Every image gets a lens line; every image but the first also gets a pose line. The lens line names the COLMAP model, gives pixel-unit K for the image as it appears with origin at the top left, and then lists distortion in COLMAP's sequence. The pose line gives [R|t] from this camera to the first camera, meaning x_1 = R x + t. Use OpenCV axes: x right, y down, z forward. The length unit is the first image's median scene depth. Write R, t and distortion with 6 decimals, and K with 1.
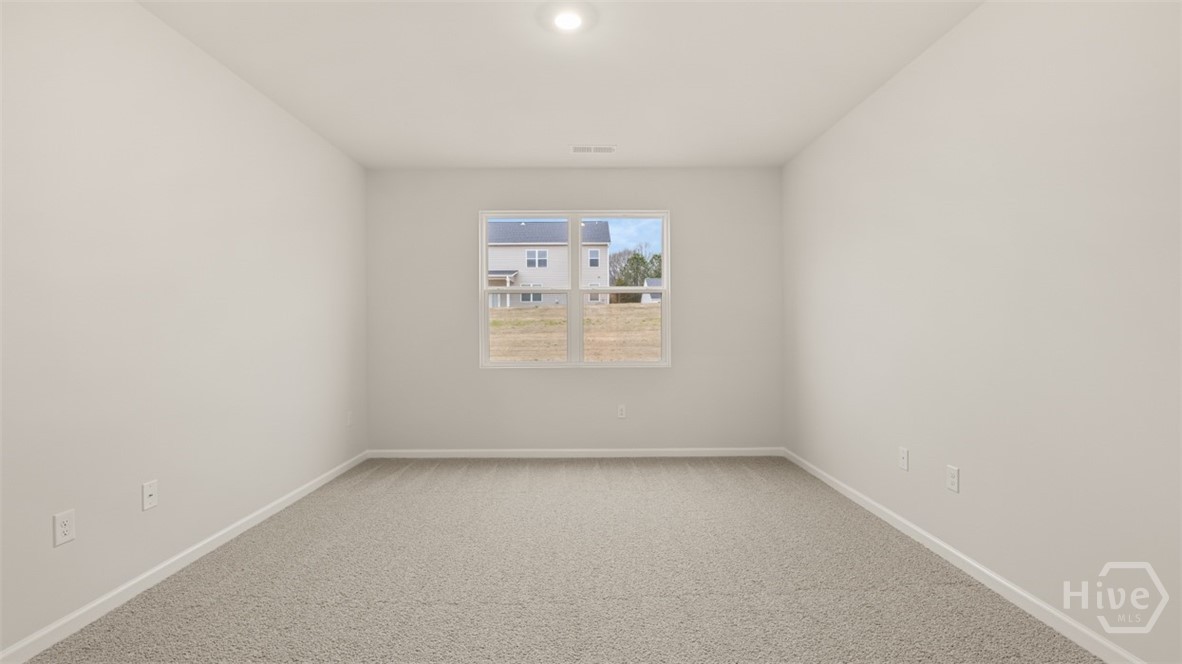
lens RADIAL K [[573.0, 0, 651.2], [0, 573.0, 333.0], [0, 0, 1]] dist [-0.003895, 0.000050]
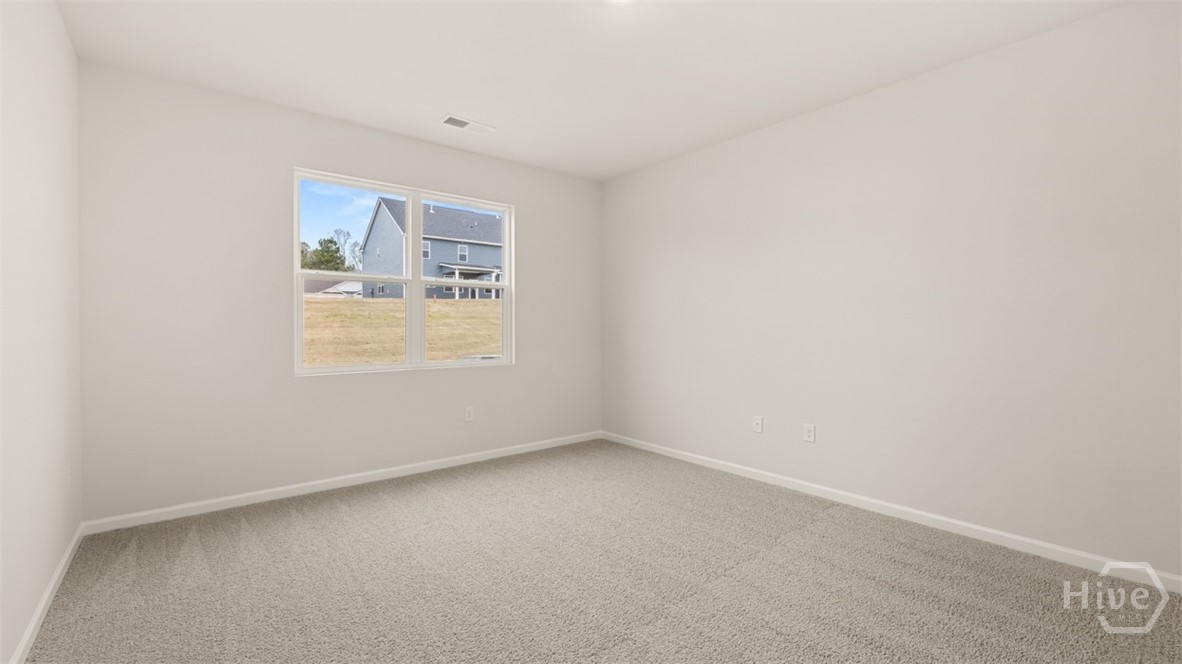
lens RADIAL K [[501.4, 0, 590.2], [0, 501.4, 336.2], [0, 0, 1]] dist [-0.001632, -0.000047]
pose [[0.772871, -0.009729, 0.634488, -0.415796], [0.001816, 0.999912, 0.013122, -0.000365], [-0.634560, -0.008989, 0.772821, 0.246192]]
